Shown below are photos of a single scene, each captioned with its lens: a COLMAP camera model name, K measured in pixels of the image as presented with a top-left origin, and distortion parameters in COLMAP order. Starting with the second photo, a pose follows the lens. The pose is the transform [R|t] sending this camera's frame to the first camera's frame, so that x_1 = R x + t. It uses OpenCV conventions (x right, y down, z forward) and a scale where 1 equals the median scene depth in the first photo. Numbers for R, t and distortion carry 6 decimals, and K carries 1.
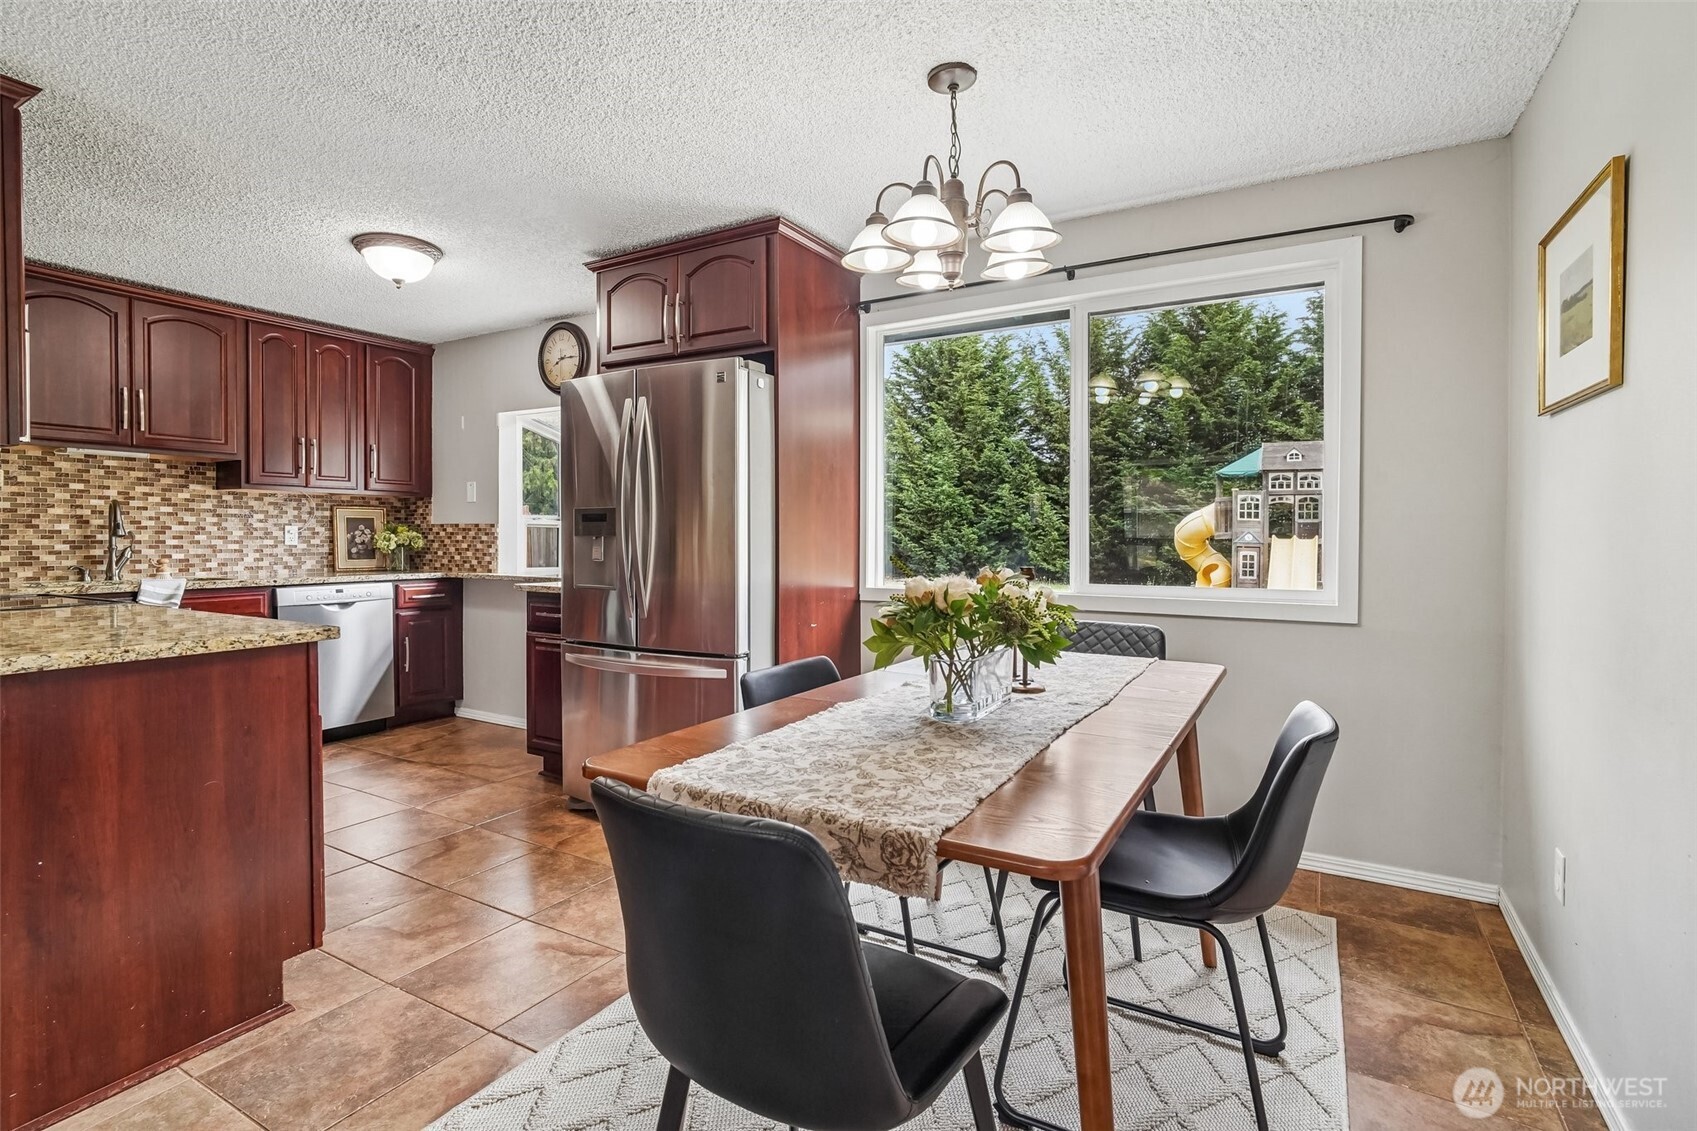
lens RADIAL K [[810.9, 0, 859.7], [0, 810.9, 549.7], [0, 0, 1]] dist [-0.022708, 0.010328]
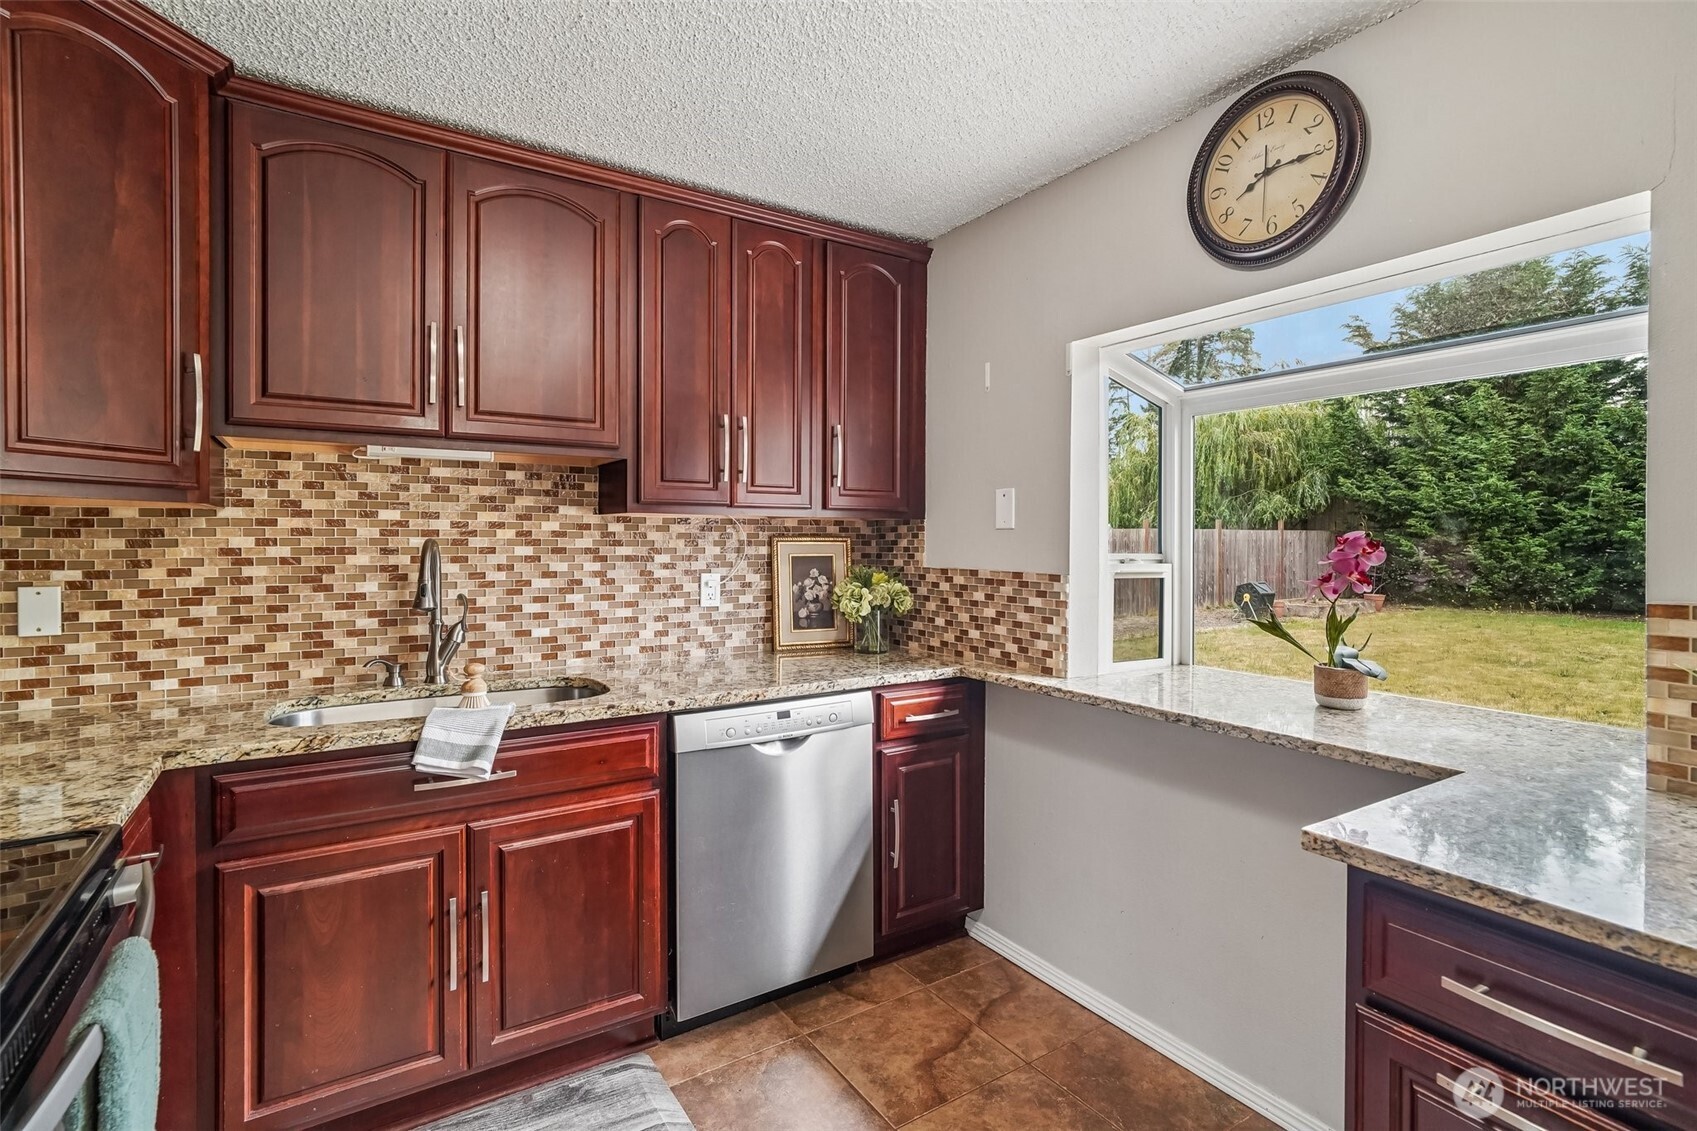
lens RADIAL K [[810.9, 0, 857.5], [0, 810.9, 542.6], [0, 0, 1]] dist [-0.022708, 0.010328]
pose [[0.892148, 0.000470, -0.451744, -0.355868], [-0.006932, 0.999896, -0.012649, -0.045795], [0.451691, 0.014417, 0.892058, 0.536825]]
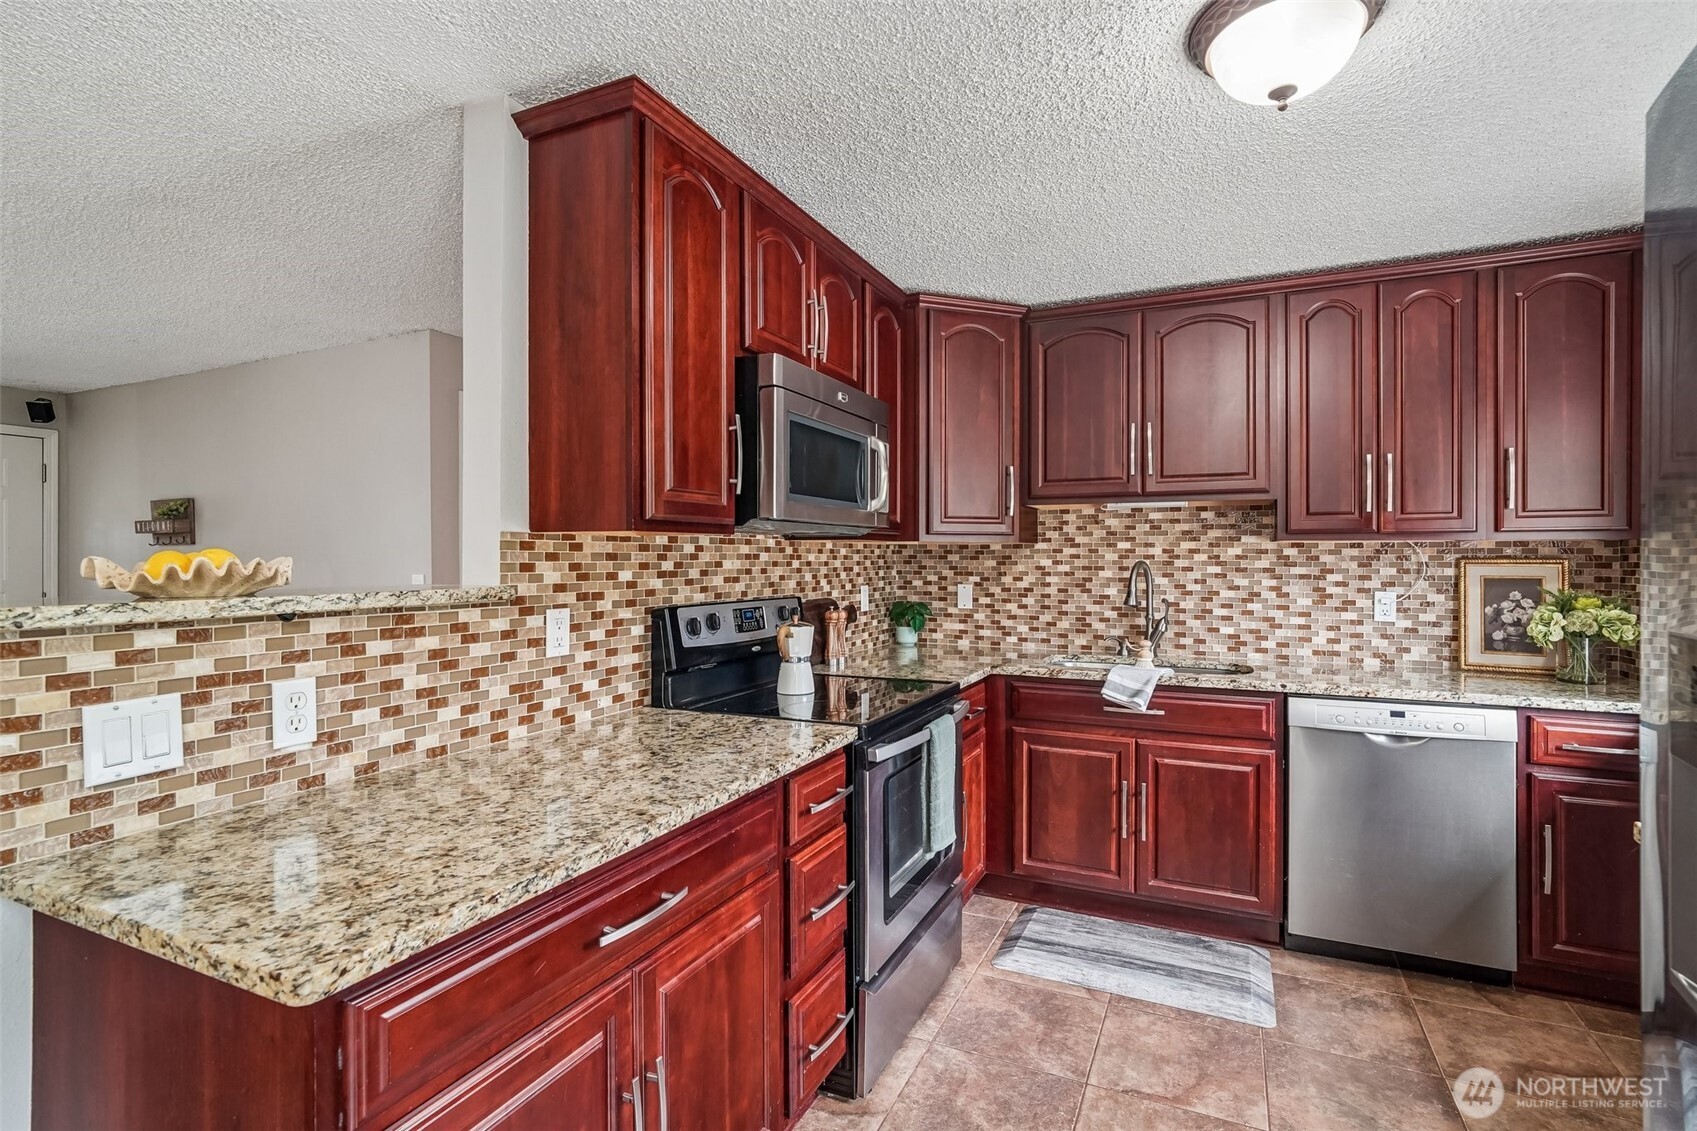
lens RADIAL K [[810.9, 0, 846.6], [0, 810.9, 564.6], [0, 0, 1]] dist [-0.022708, 0.010328]
pose [[0.079214, 0.005623, -0.996842, -0.101475], [-0.017978, 0.999830, 0.004211, -0.047137], [0.996696, 0.017587, 0.079301, 0.525868]]
